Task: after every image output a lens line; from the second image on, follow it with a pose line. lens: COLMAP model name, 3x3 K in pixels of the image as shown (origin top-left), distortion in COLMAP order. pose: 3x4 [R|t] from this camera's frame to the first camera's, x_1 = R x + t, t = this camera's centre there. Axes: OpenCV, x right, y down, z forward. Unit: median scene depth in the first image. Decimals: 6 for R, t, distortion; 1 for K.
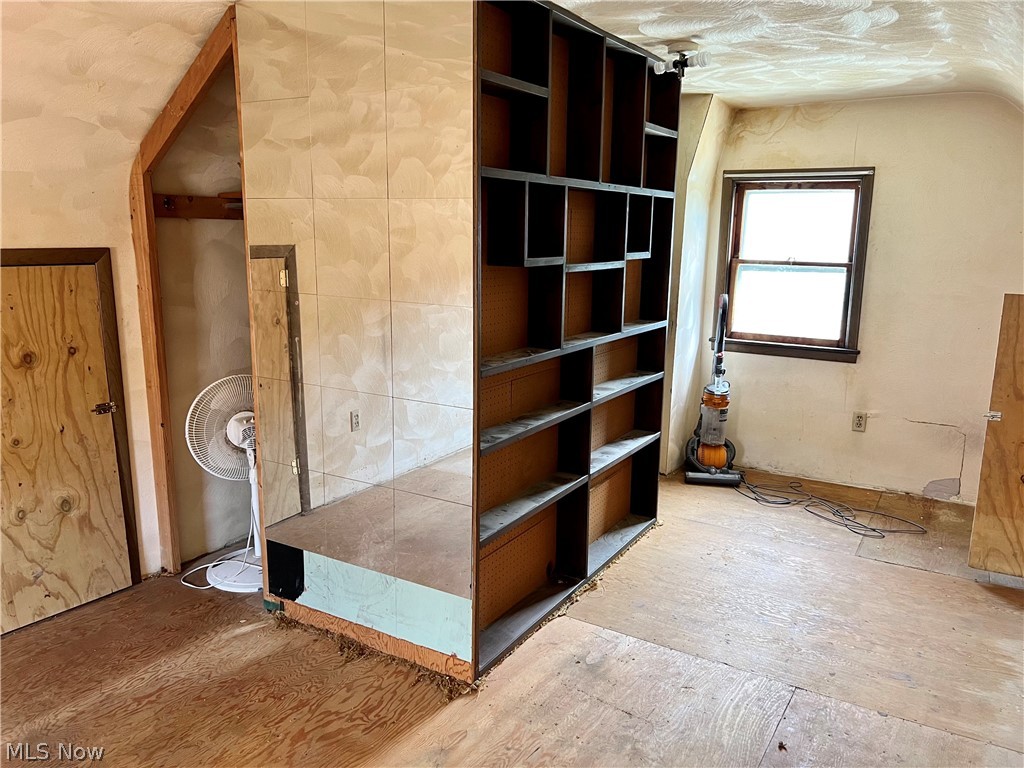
lens RADIAL K [[774.1, 0, 512.7], [0, 774.1, 388.5], [0, 0, 1]] dist [0.065708, -0.079446]
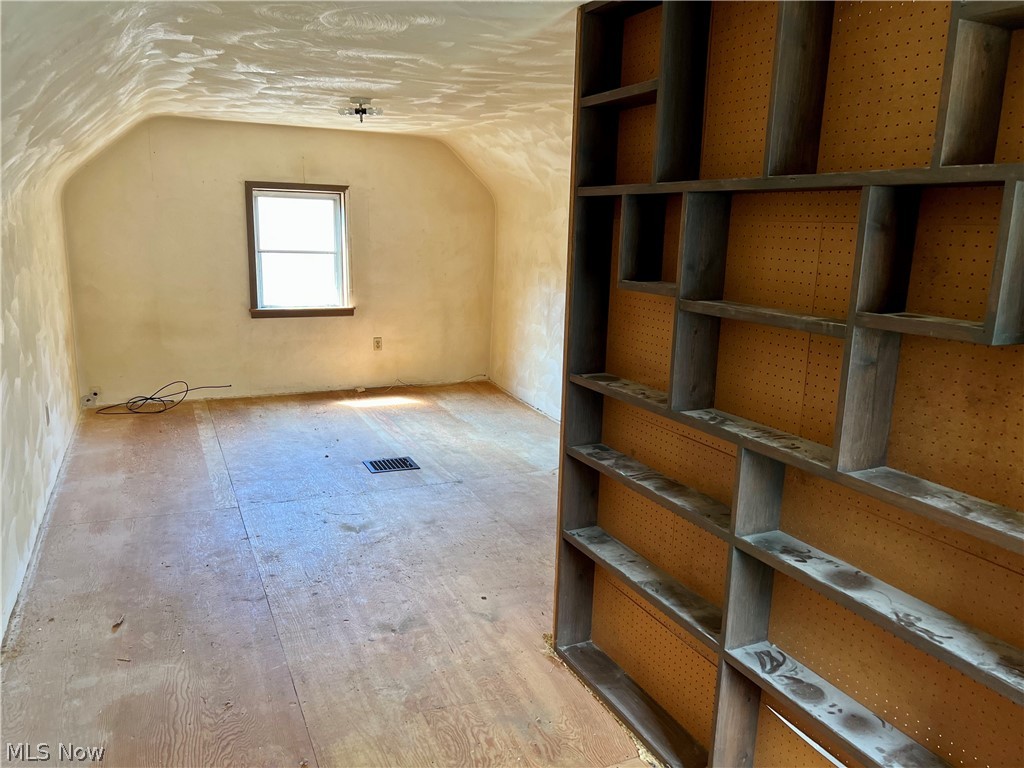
lens RADIAL K [[774.1, 0, 510.9], [0, 774.1, 382.9], [0, 0, 1]] dist [0.065708, -0.079446]
pose [[-0.562180, 0.139621, -0.815144, 0.833223], [-0.196026, 0.935061, 0.295354, -0.293760], [0.803447, 0.325832, -0.498304, 1.376952]]
